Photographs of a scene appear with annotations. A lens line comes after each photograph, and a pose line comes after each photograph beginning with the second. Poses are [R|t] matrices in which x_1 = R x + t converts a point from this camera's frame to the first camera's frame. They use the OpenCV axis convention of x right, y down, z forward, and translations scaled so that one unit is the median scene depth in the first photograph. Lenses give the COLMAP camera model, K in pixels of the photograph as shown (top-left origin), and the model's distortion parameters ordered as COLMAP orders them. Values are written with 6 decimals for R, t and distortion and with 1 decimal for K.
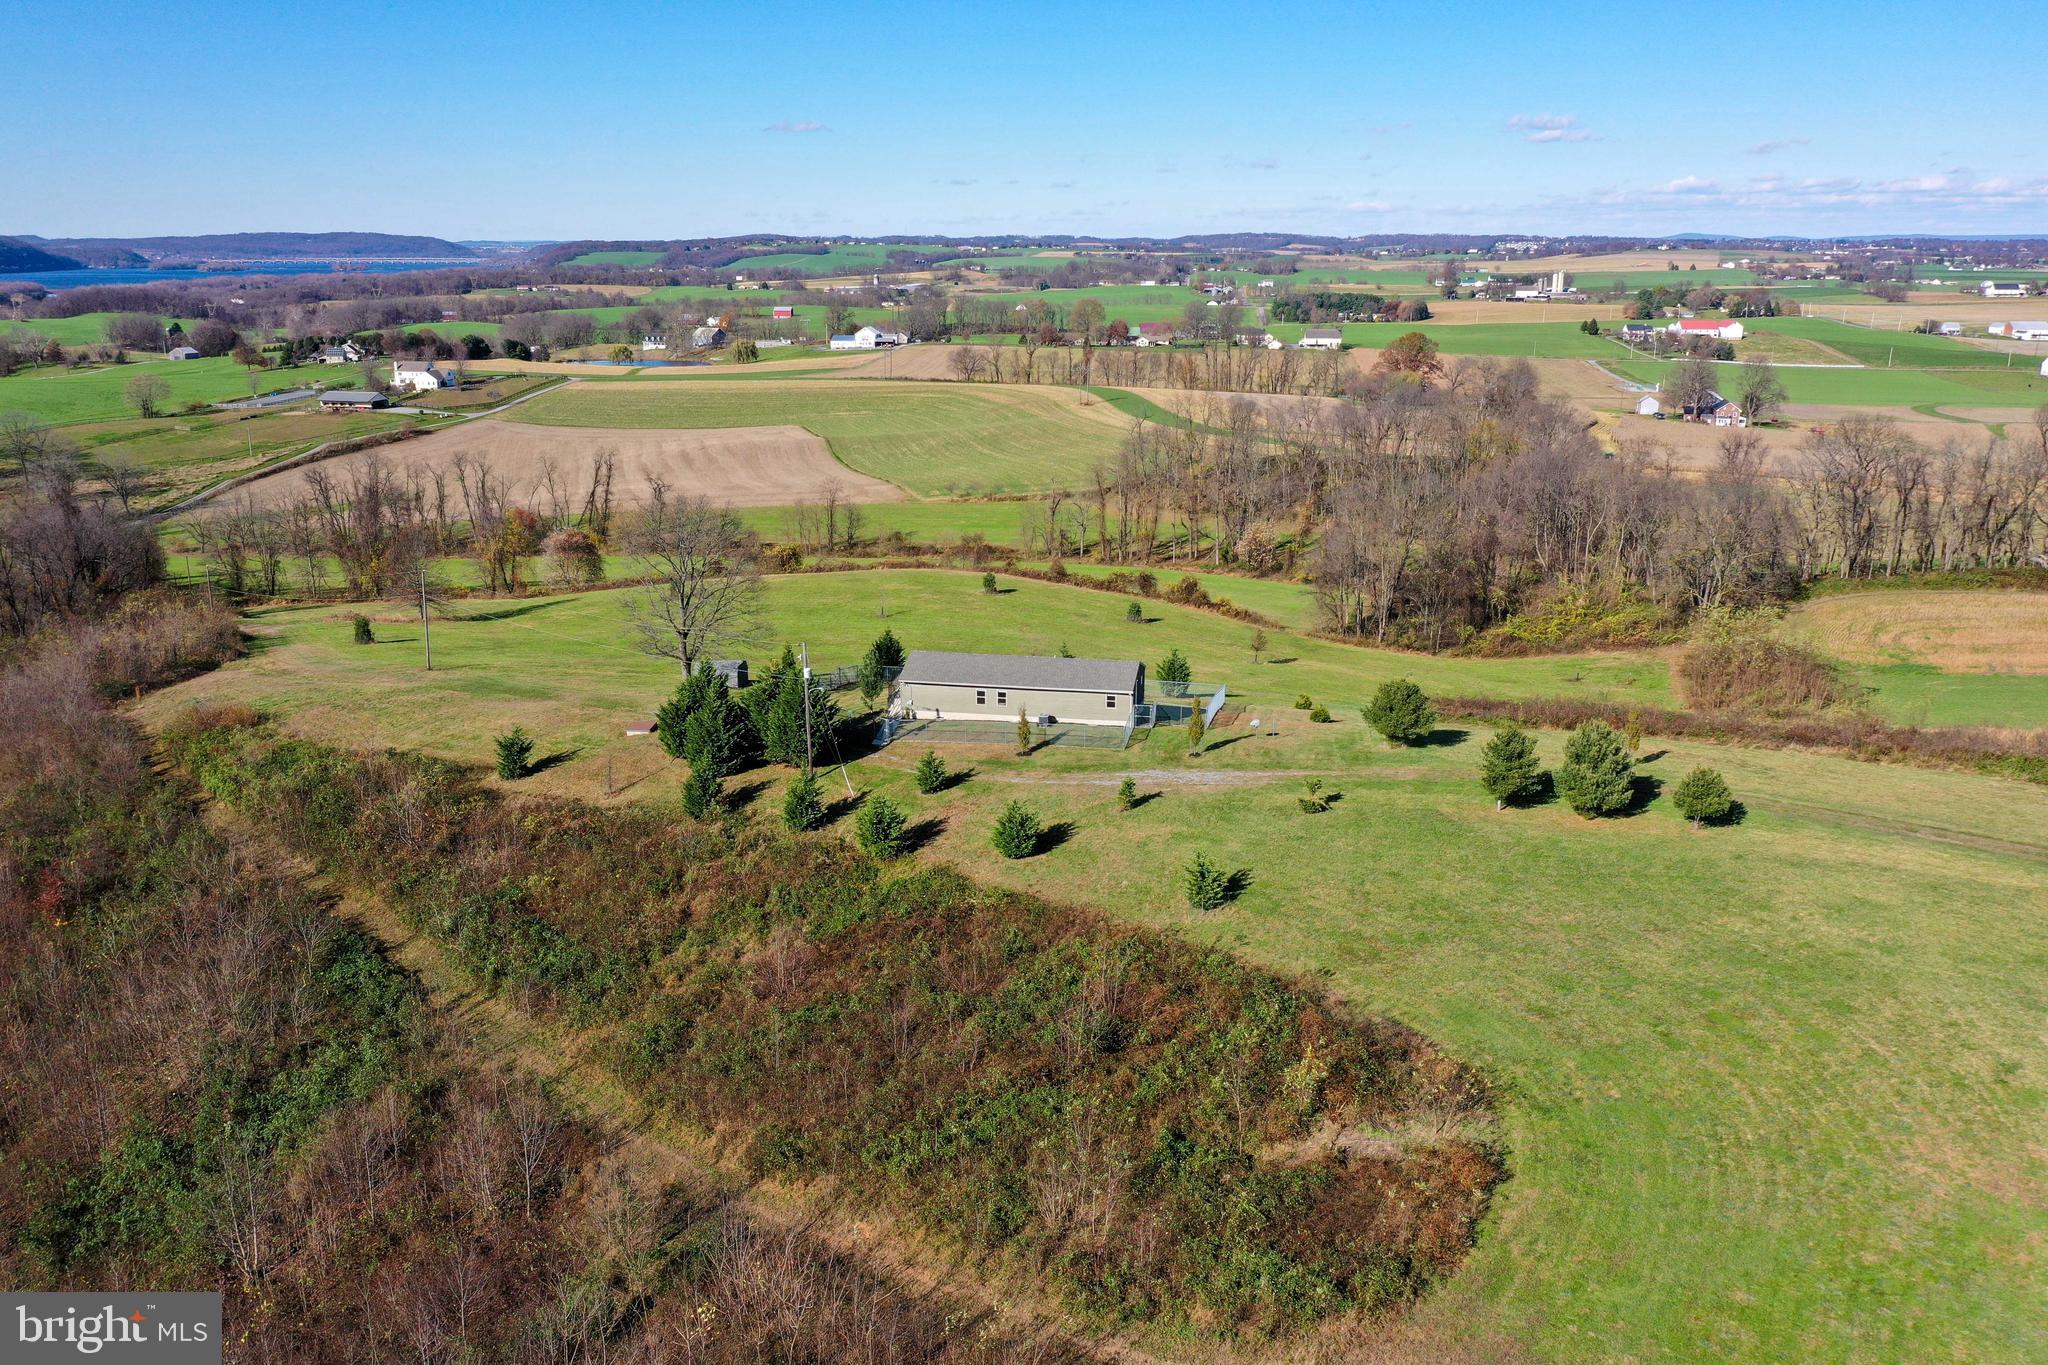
lens RADIAL K [[1593.1, 0, 982.5], [0, 1593.1, 649.7], [0, 0, 1]] dist [-0.003559, 0.003298]
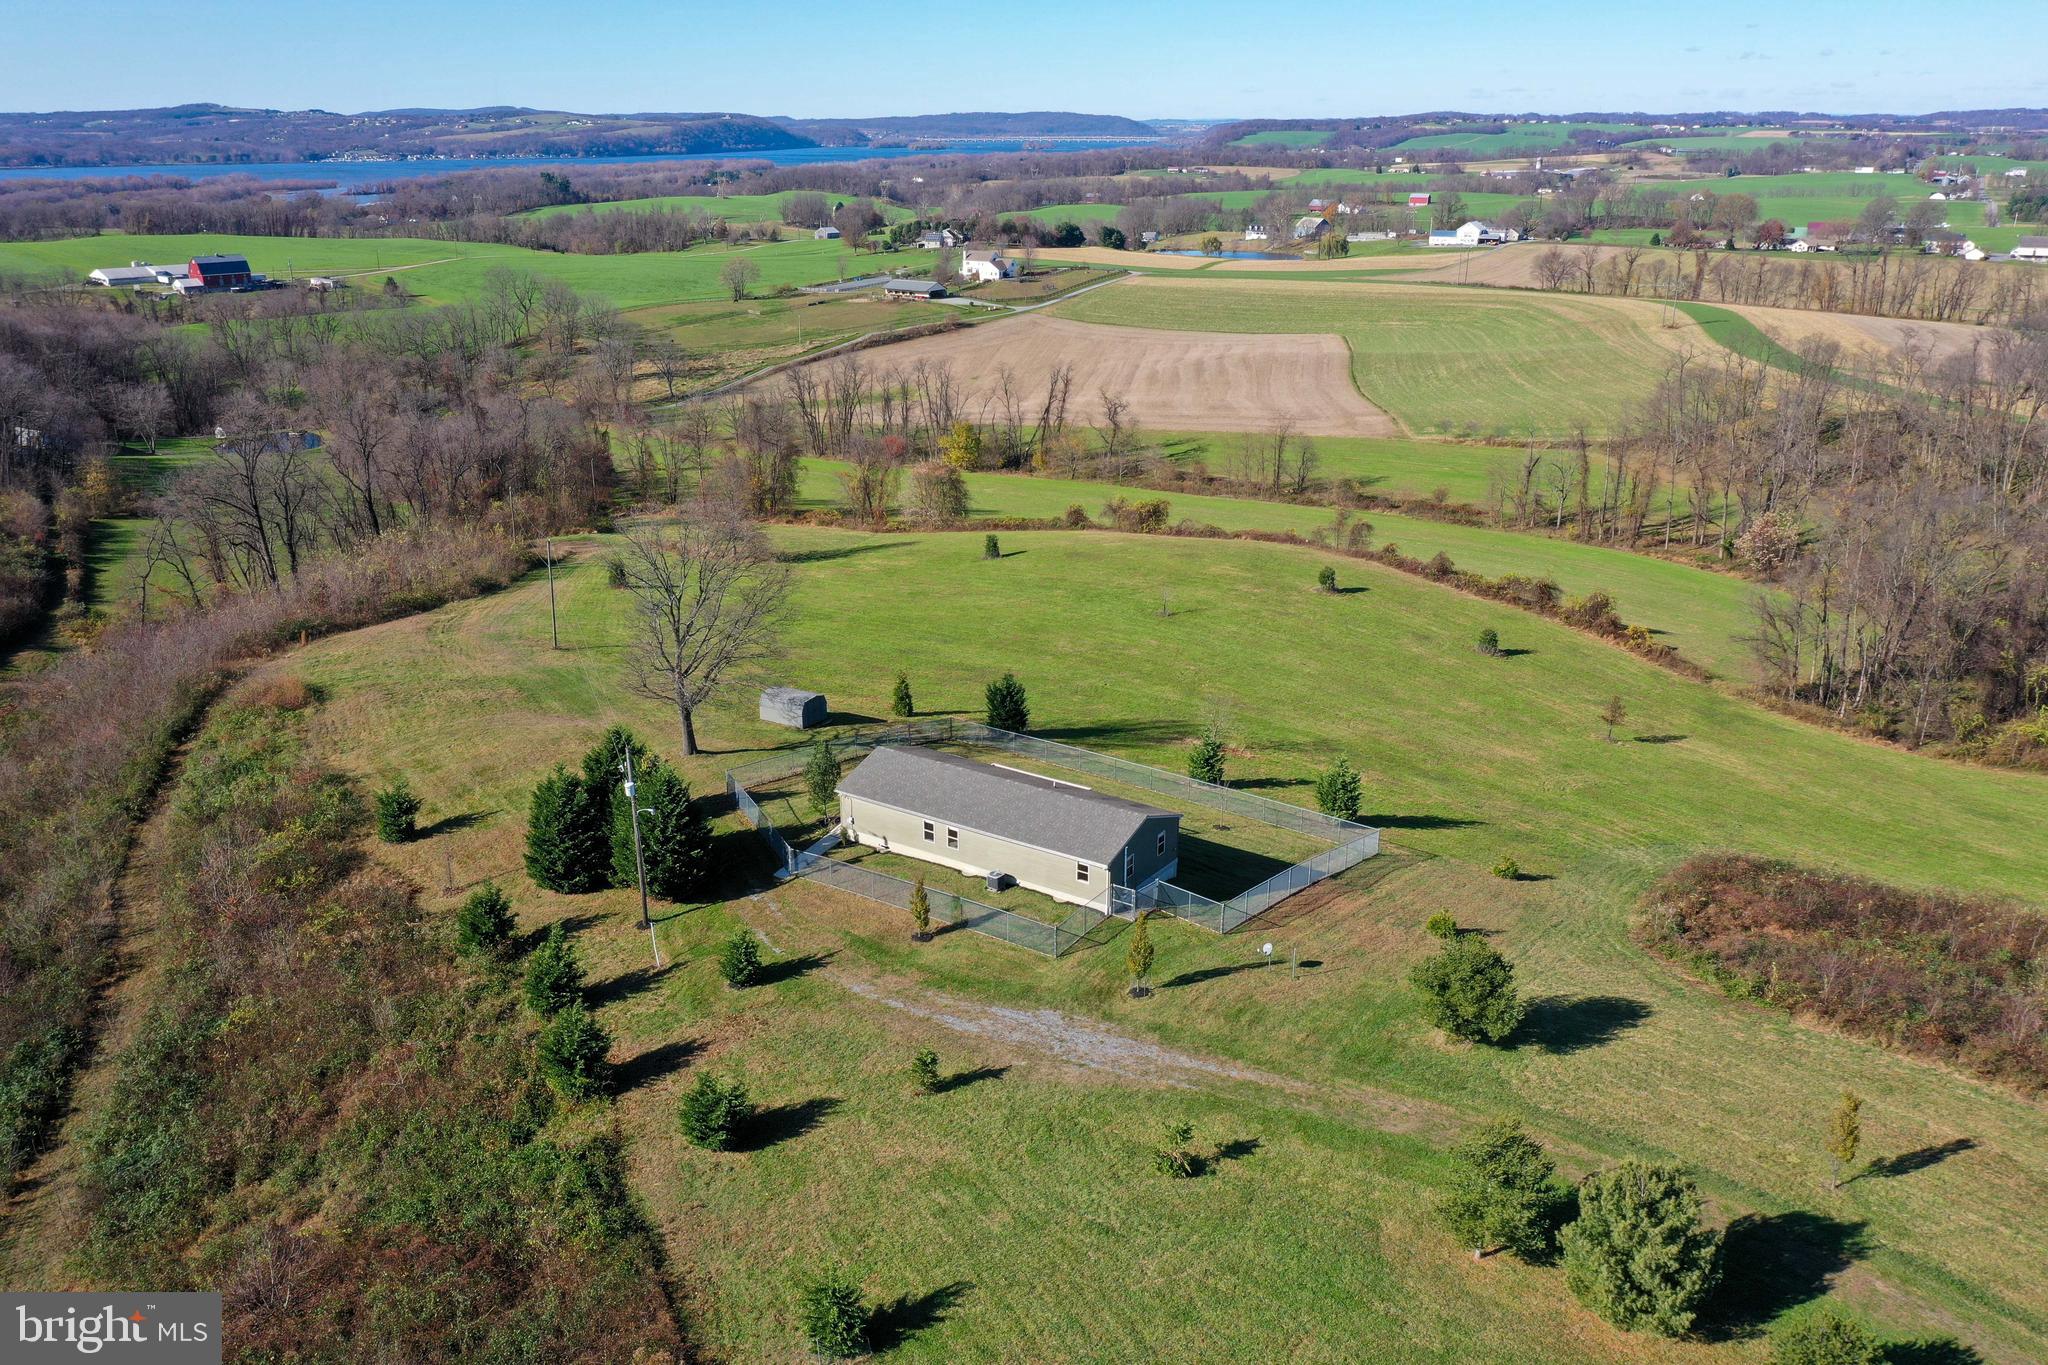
lens RADIAL K [[1567.0, 0, 1018.5], [0, 1567.0, 677.7], [0, 0, 1]] dist [-0.003661, -0.002993]
pose [[0.924479, 0.123943, -0.360522, 0.044472], [-0.090284, 0.989953, 0.108821, -0.018804], [0.370387, -0.068054, 0.926381, 0.056730]]
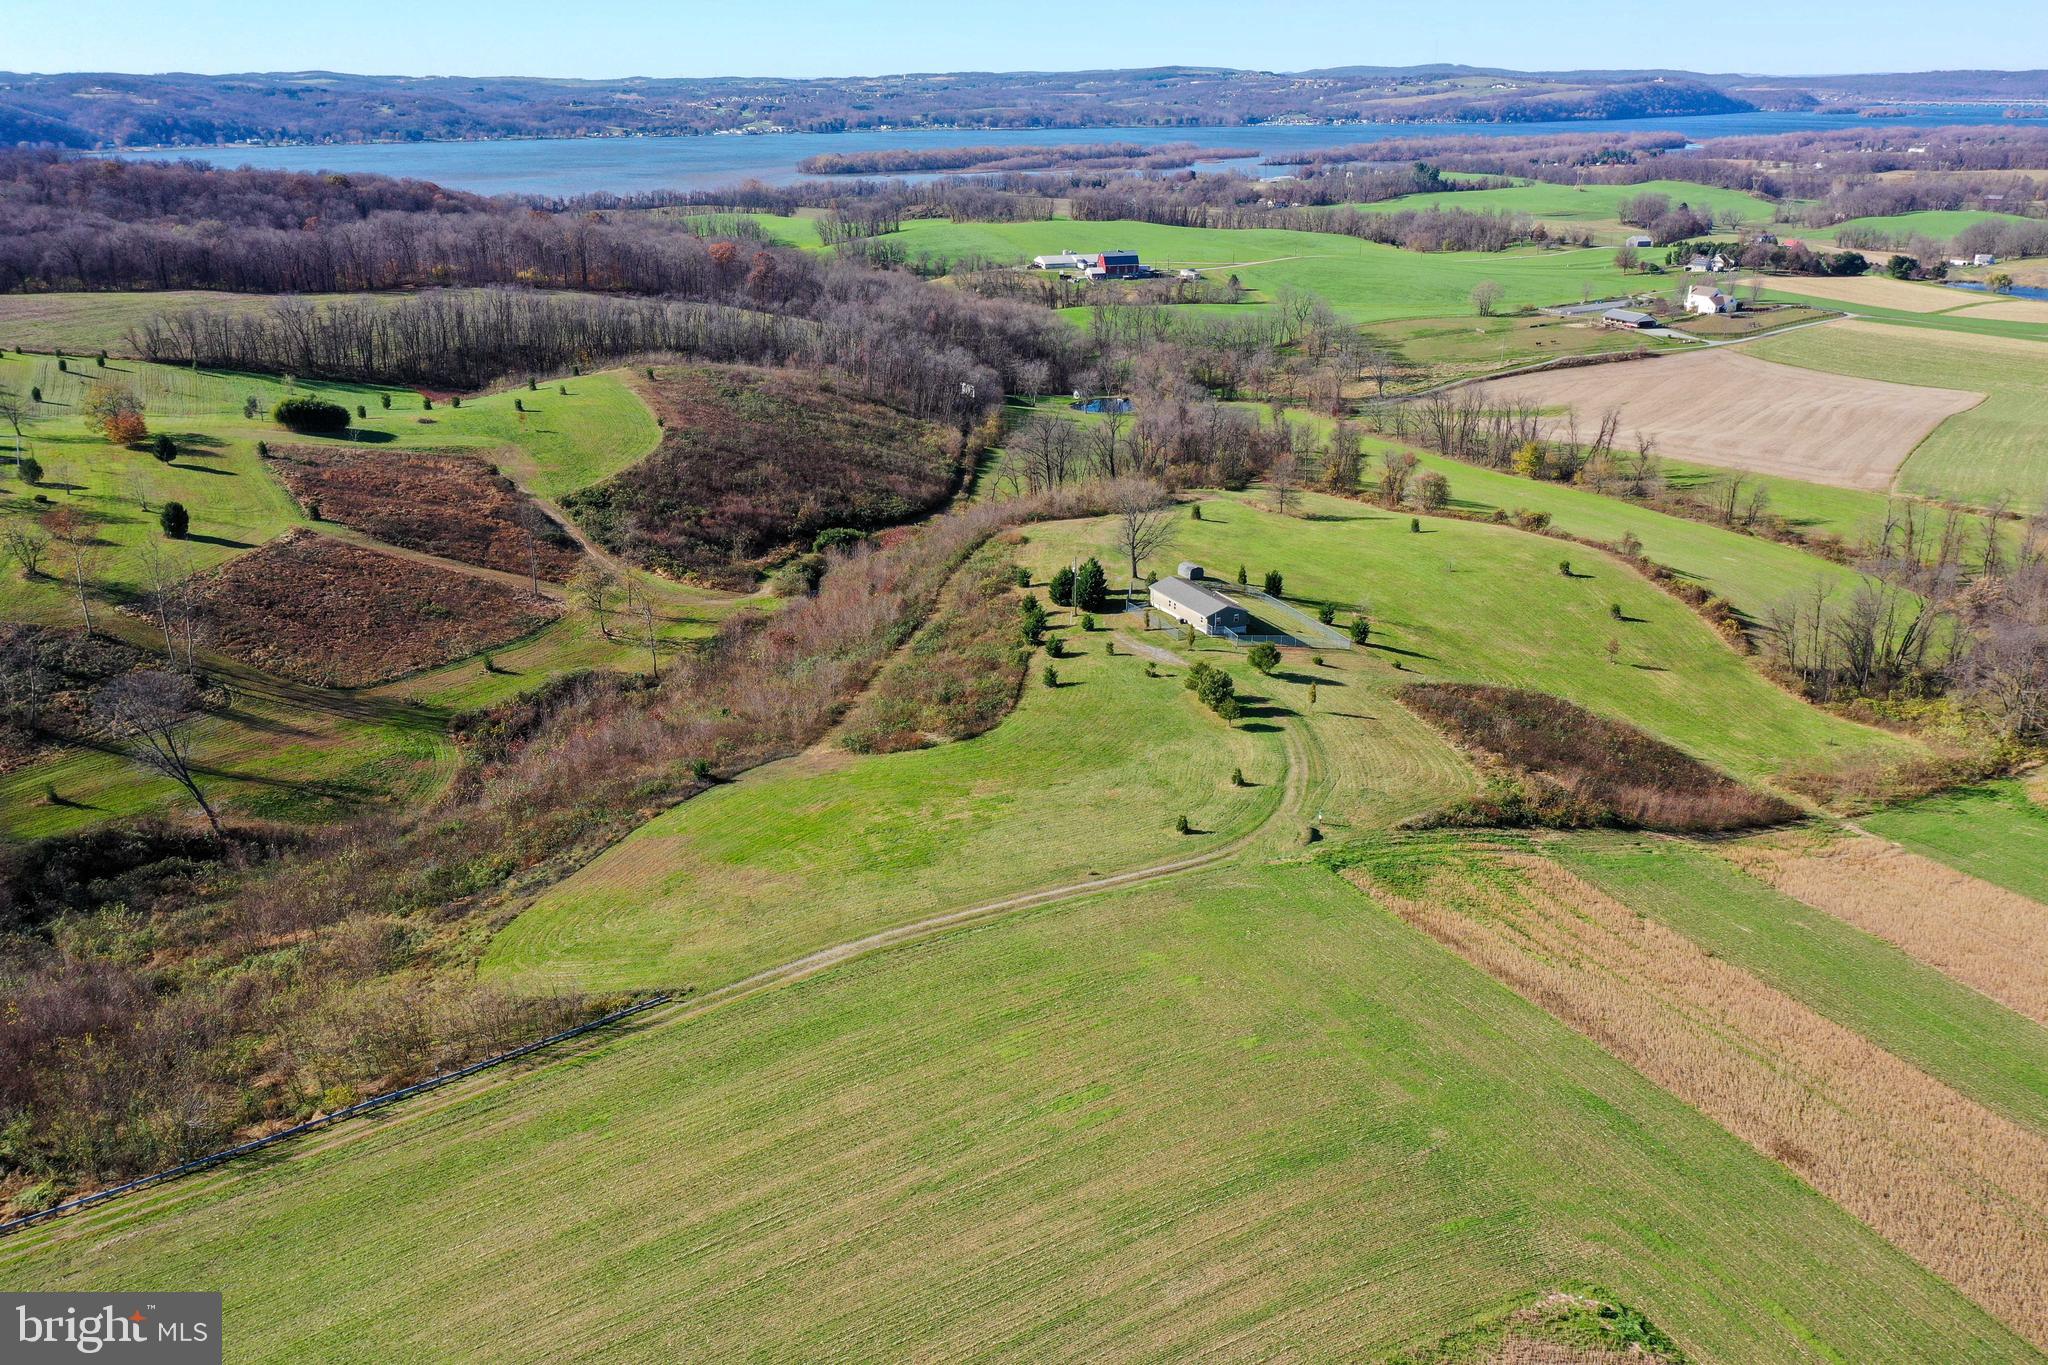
lens RADIAL K [[1586.3, 0, 1026.4], [0, 1586.3, 684.4], [0, 0, 1]] dist [-0.008439, 0.004401]
pose [[0.592757, 0.281618, -0.754540, 0.234726], [-0.188211, 0.959369, 0.210210, -0.042716], [0.783081, 0.017409, 0.621676, -0.070531]]
